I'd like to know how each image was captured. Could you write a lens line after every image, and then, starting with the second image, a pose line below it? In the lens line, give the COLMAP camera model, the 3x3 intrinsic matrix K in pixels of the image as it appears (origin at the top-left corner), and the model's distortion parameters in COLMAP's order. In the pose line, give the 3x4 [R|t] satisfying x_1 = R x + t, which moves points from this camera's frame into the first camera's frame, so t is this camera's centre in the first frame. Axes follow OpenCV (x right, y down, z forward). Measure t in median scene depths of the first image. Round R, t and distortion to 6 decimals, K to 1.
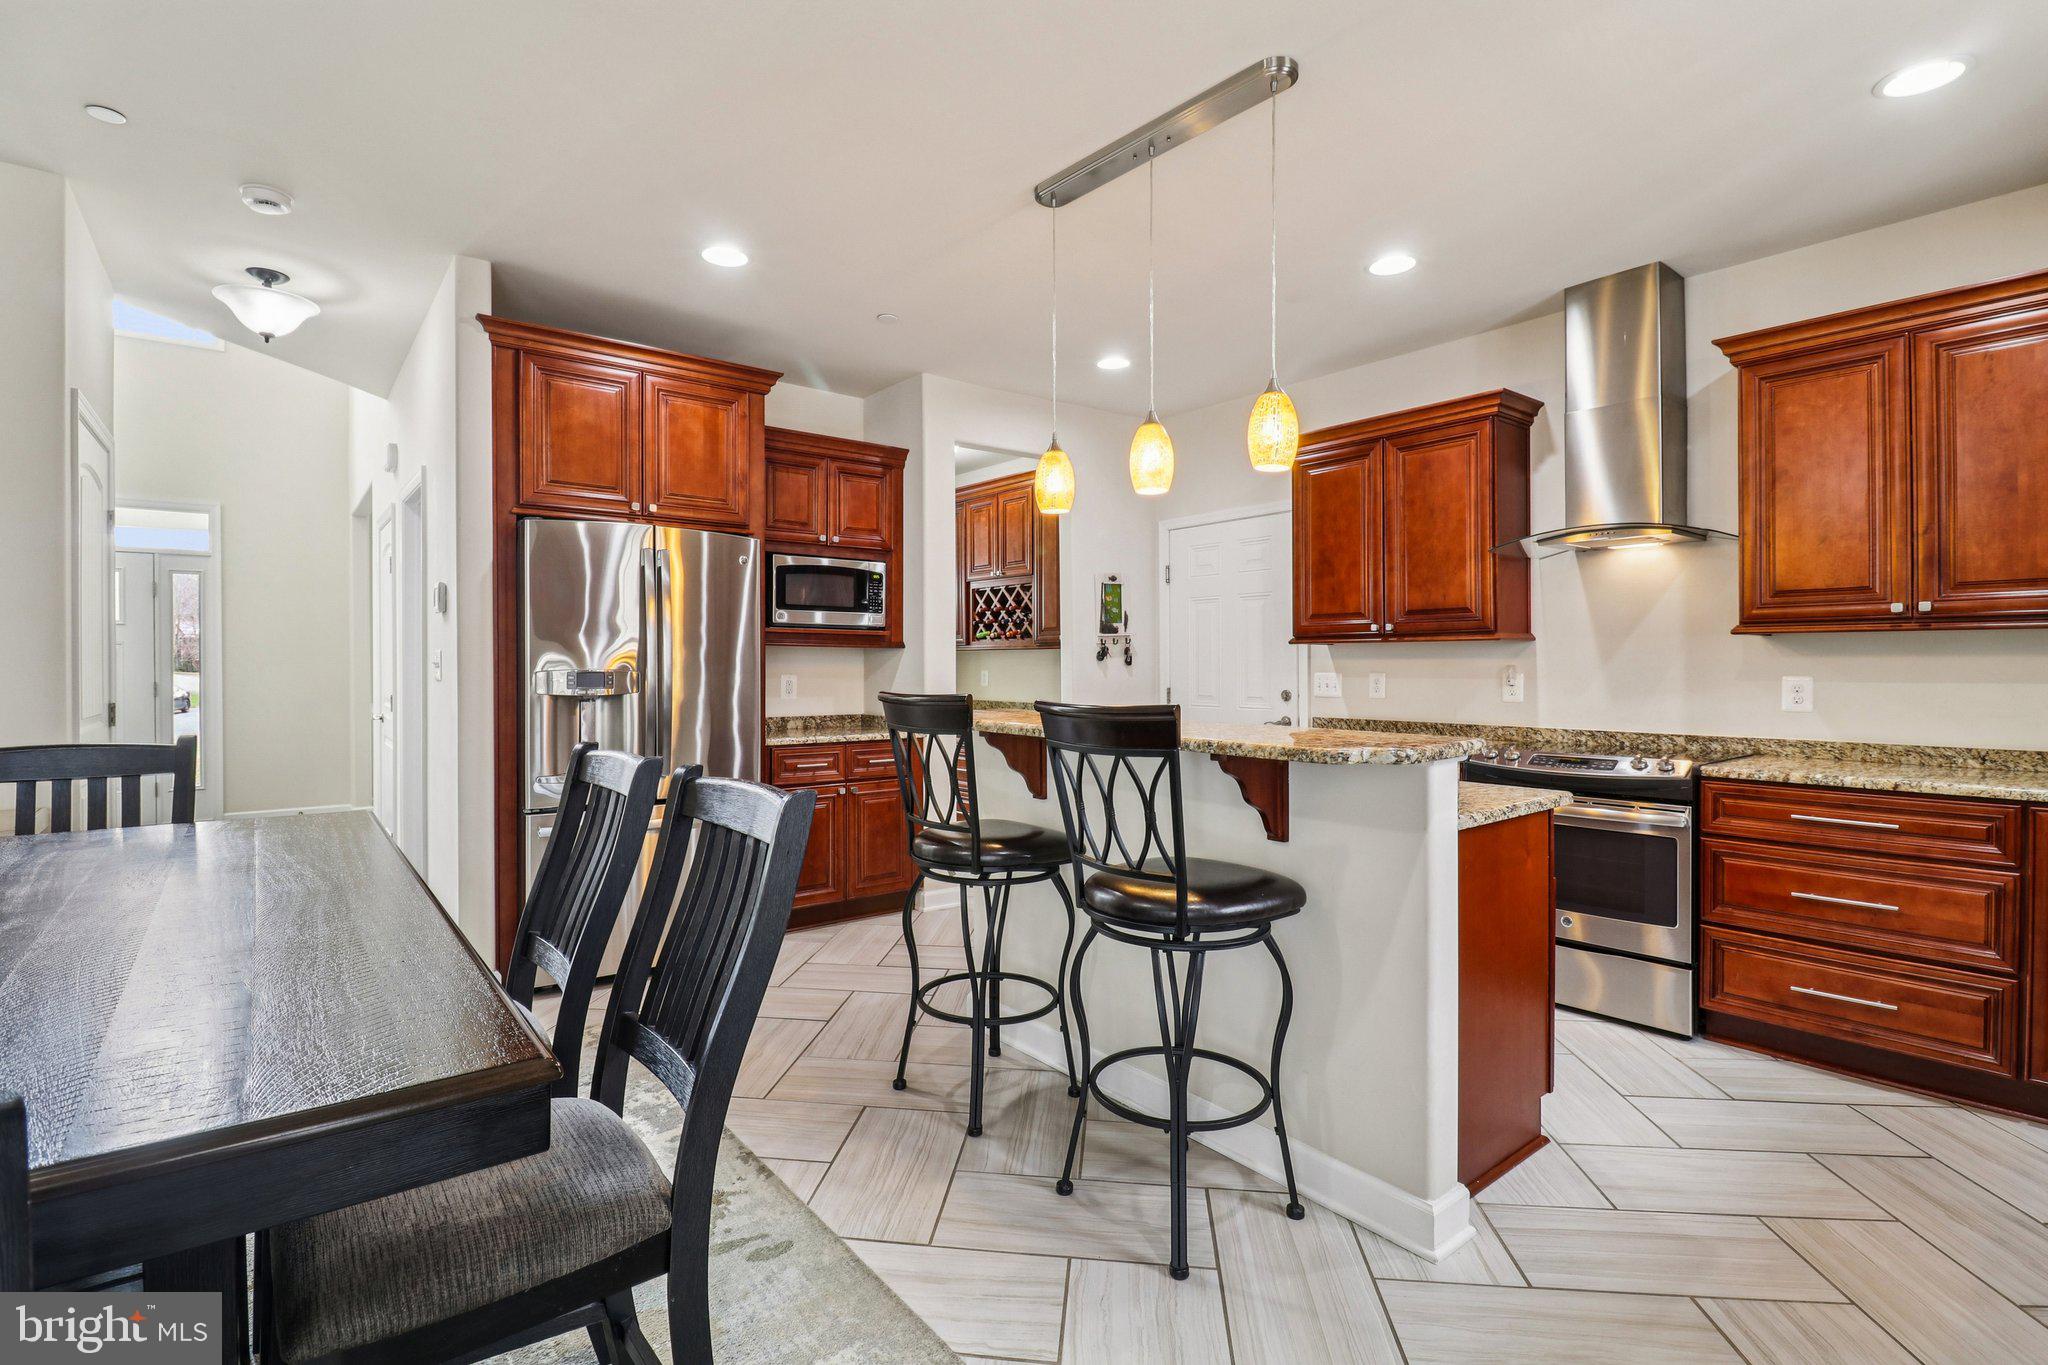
lens RADIAL K [[954.5, 0, 1013.0], [0, 954.5, 667.7], [0, 0, 1]] dist [0.003831, -0.012751]
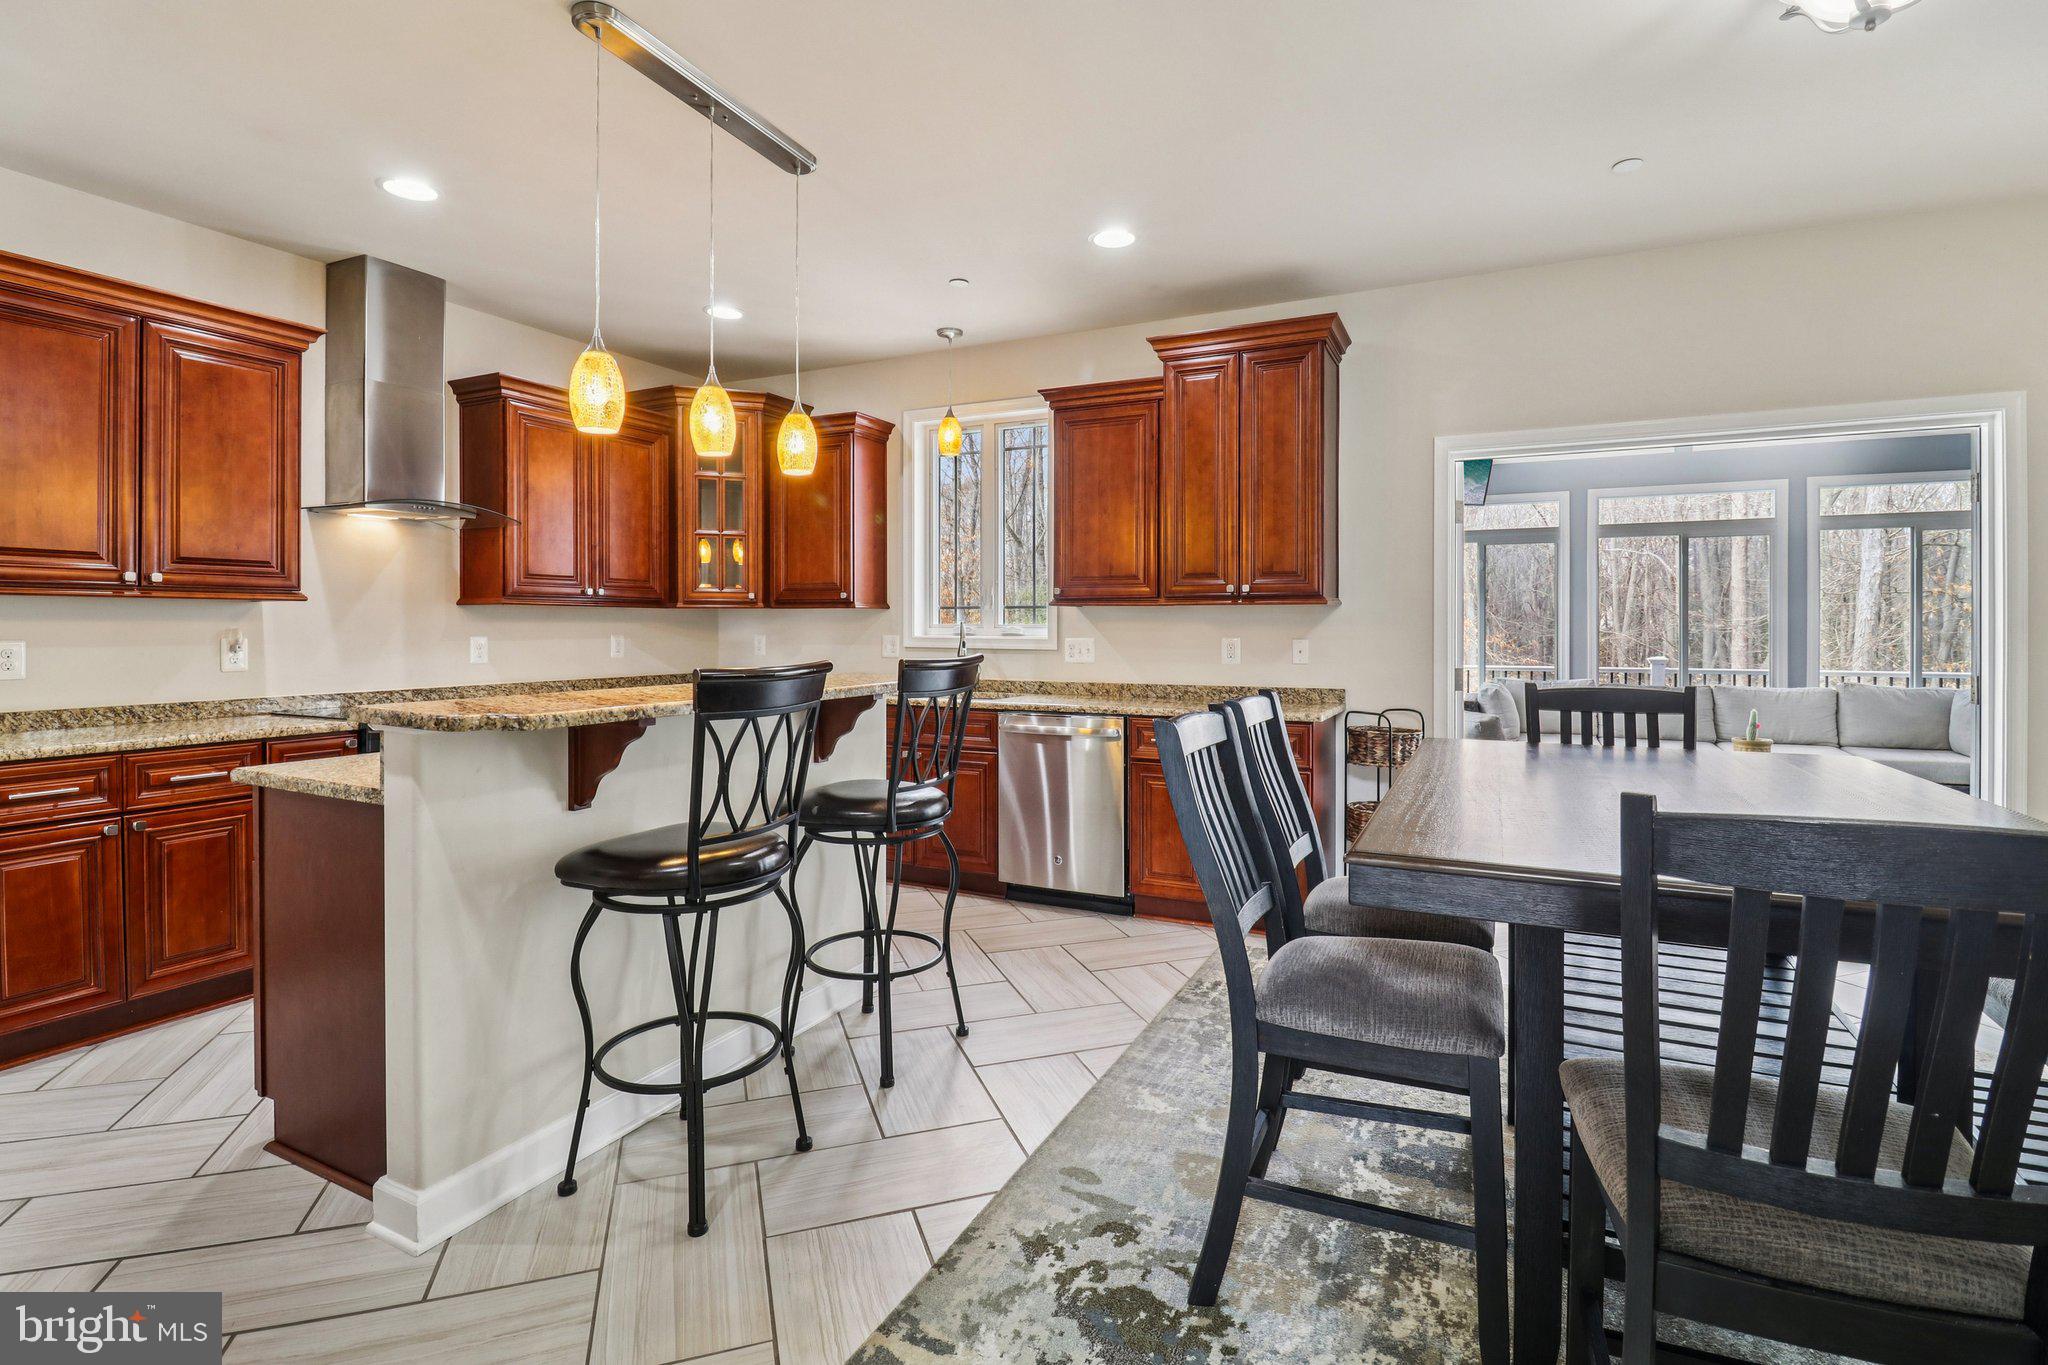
lens RADIAL K [[977.5, 0, 1023.6], [0, 977.5, 627.3], [0, 0, 1]] dist [-0.000183, -0.013025]
pose [[-0.432088, 0.000702, 0.901831, -0.631098], [0.004290, 0.999990, 0.001277, -0.002261], [-0.901821, 0.004421, -0.432087, 0.795275]]
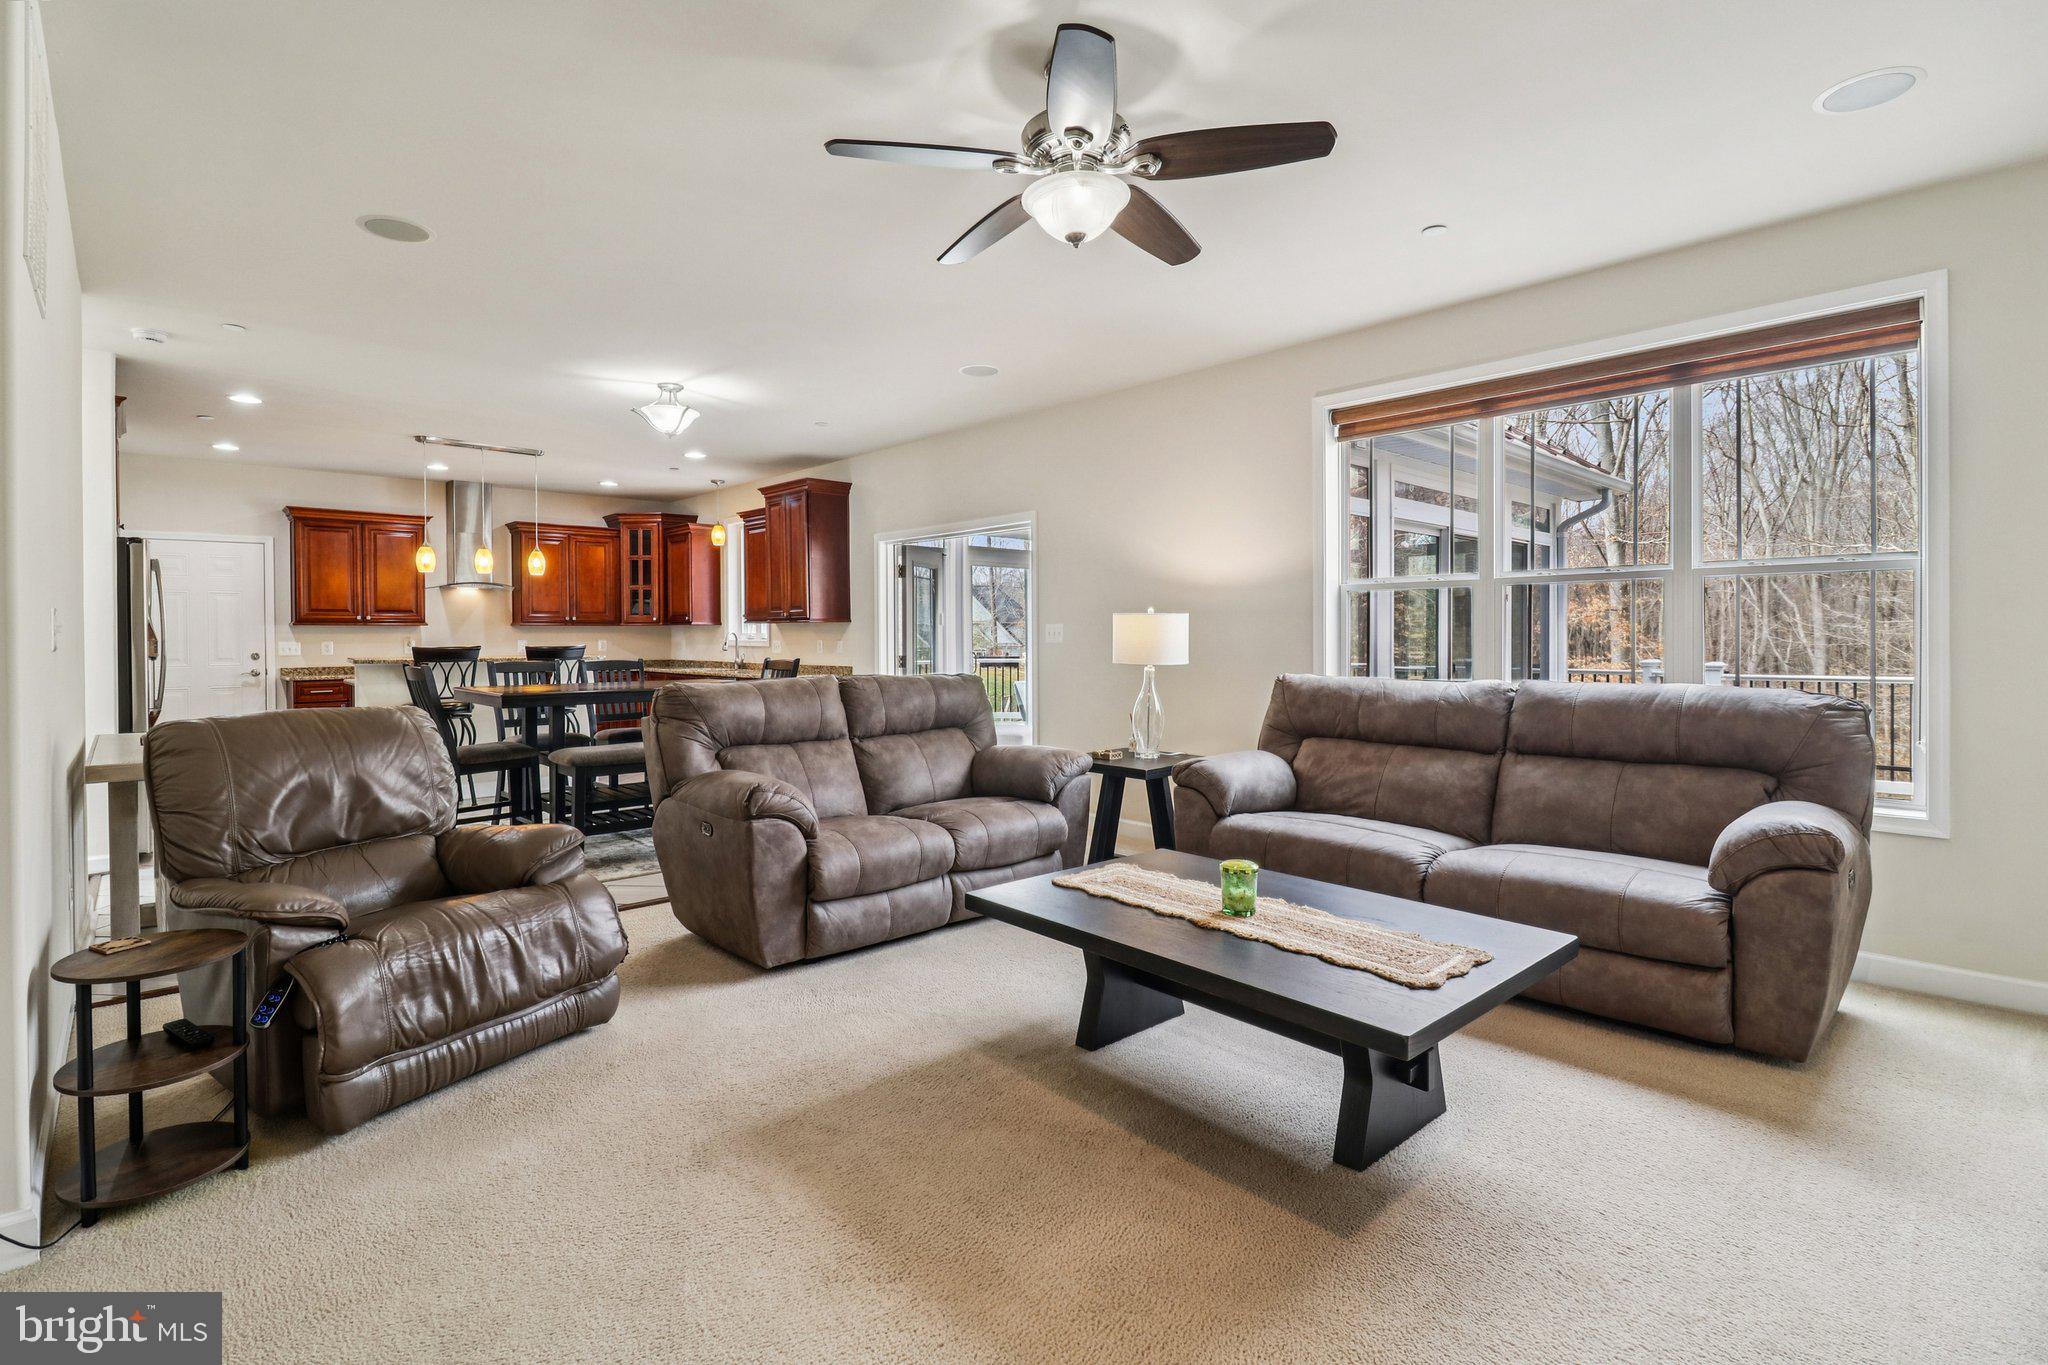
lens RADIAL K [[969.9, 0, 1018.8], [0, 969.9, 646.6], [0, 0, 1]] dist [-0.000301, -0.011419]
pose [[-0.076595, -0.010770, 0.997004, -1.919939], [0.009620, 0.999887, 0.011540, 0.007970], [-0.997016, 0.010475, -0.076483, -0.227883]]
